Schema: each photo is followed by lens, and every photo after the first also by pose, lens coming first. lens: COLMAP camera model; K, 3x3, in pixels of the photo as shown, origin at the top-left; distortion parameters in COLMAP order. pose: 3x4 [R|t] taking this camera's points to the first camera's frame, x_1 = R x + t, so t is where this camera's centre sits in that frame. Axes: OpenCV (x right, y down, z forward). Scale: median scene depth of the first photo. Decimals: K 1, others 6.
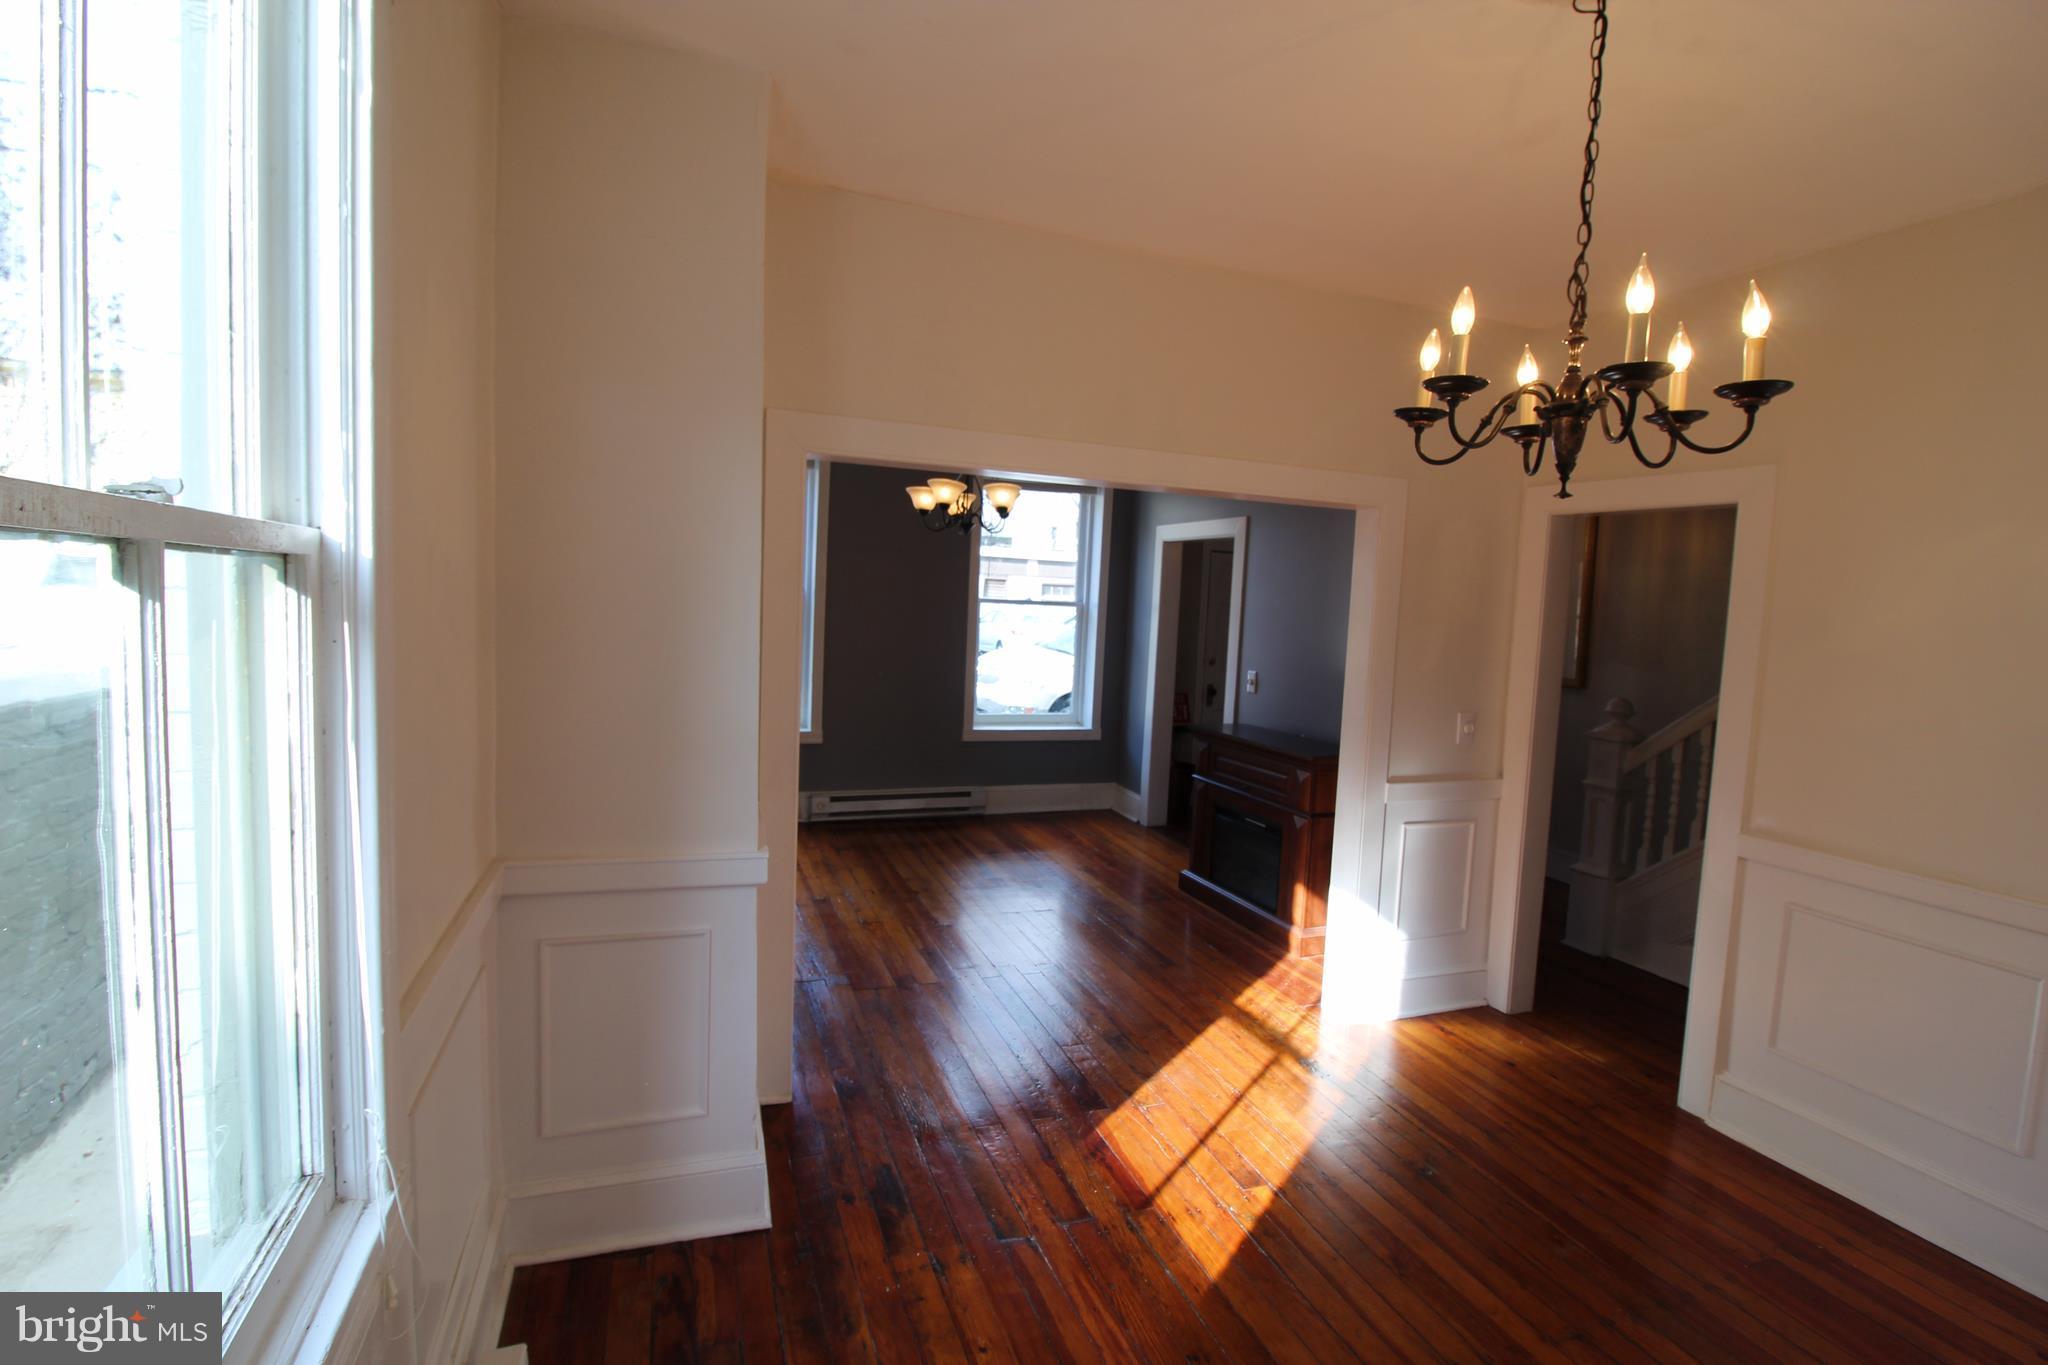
lens RADIAL K [[947.0, 0, 1018.9], [0, 947.0, 674.5], [0, 0, 1]] dist [0.000912, -0.007794]
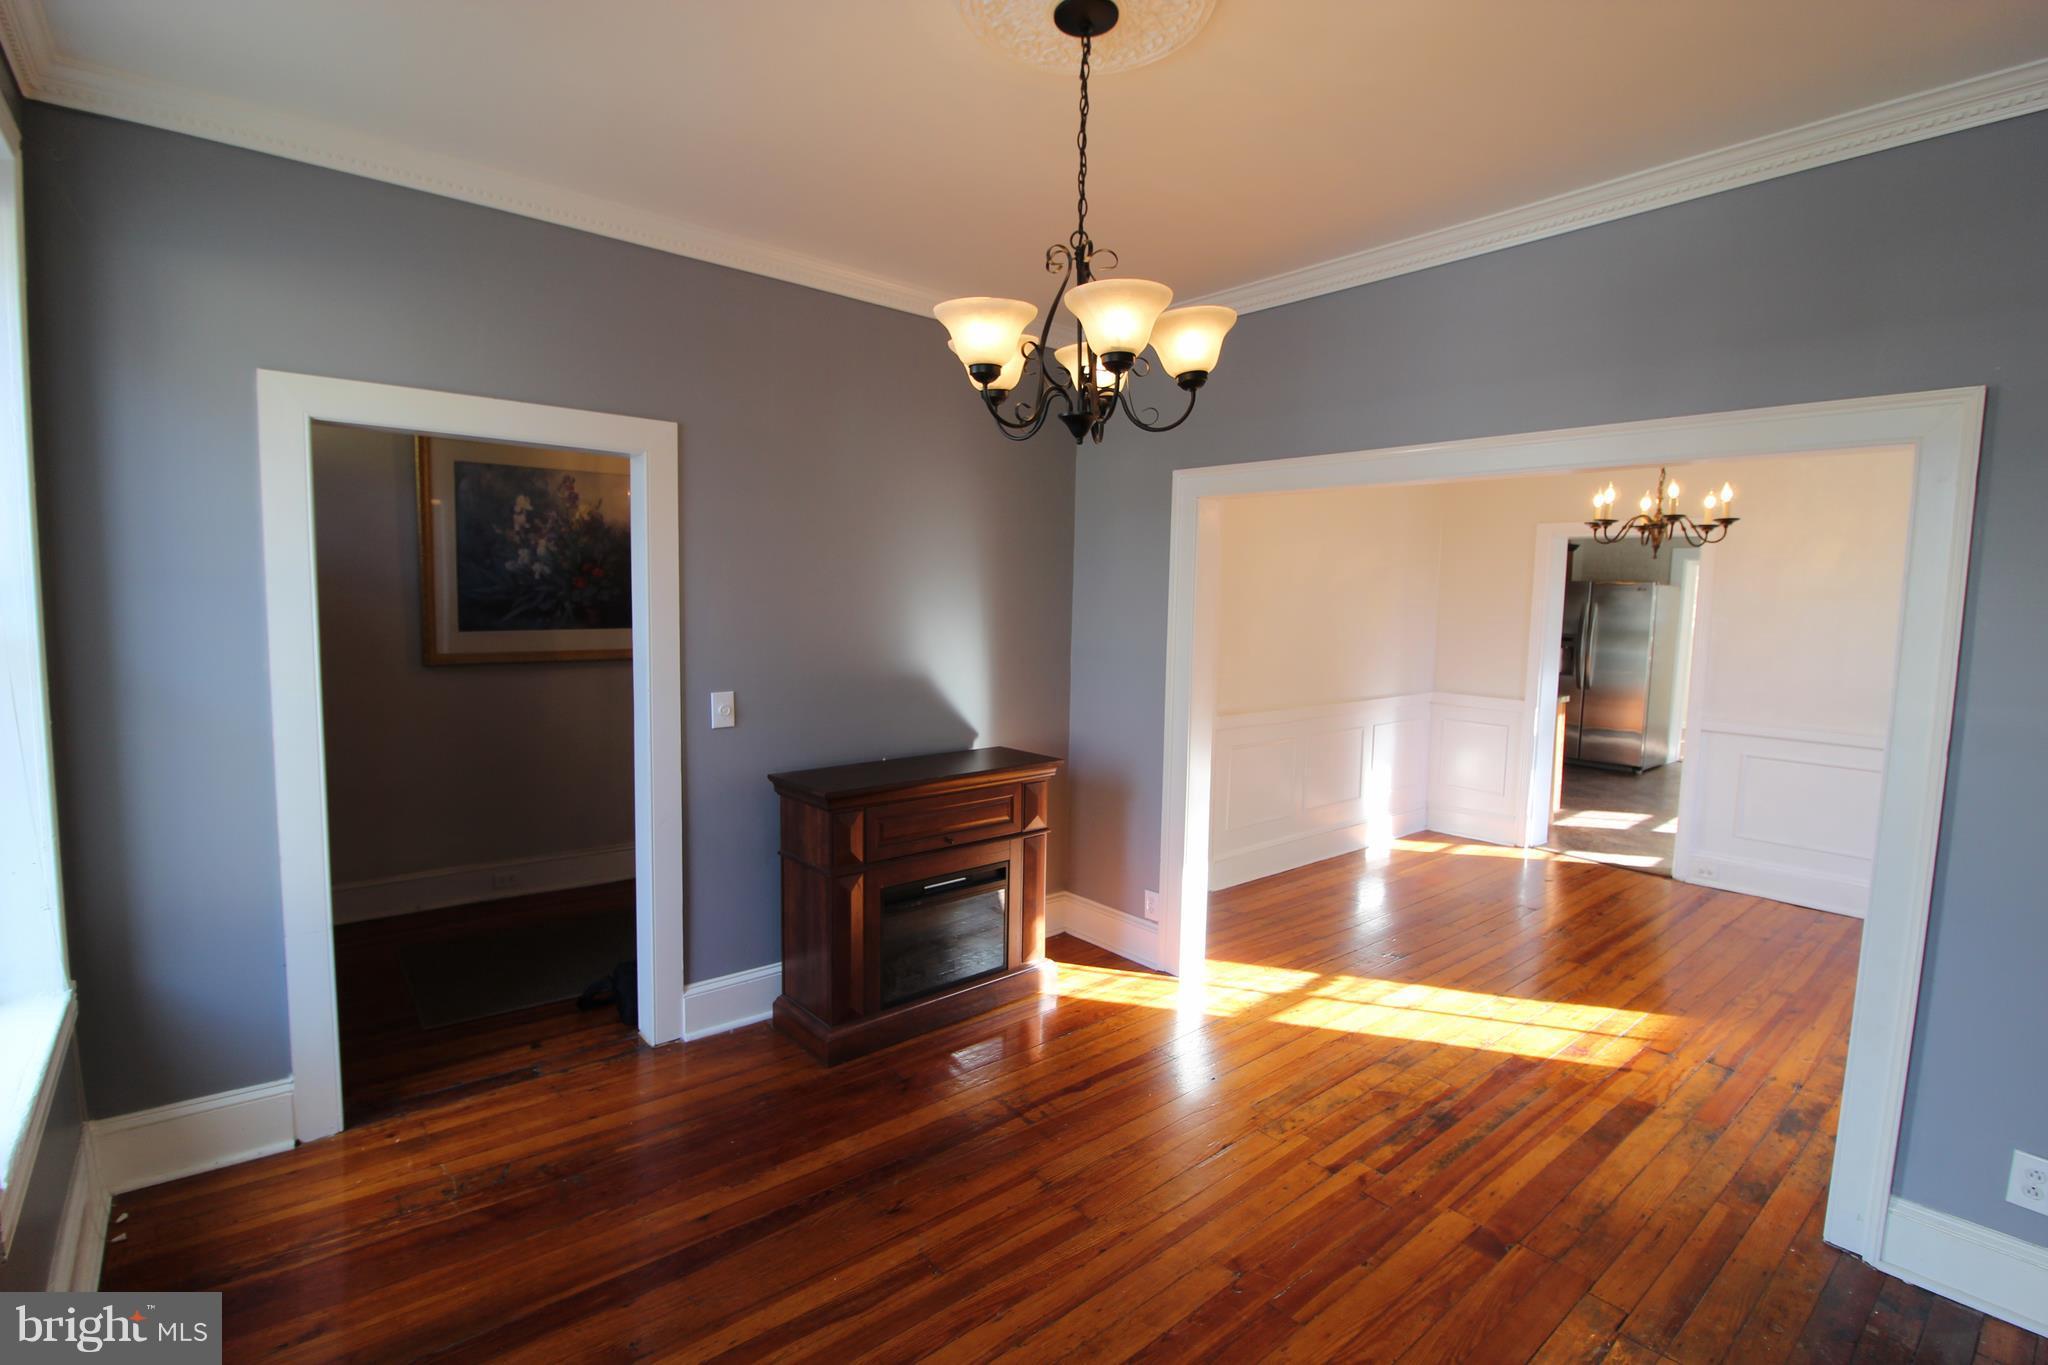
lens RADIAL K [[947.0, 0, 1018.9], [0, 947.0, 674.5], [0, 0, 1]] dist [0.000912, -0.007794]
pose [[-0.328453, -0.137336, 0.934483, -0.676728], [0.040088, 0.986454, 0.159064, -0.185275], [-0.943669, 0.089707, -0.318498, 1.812706]]
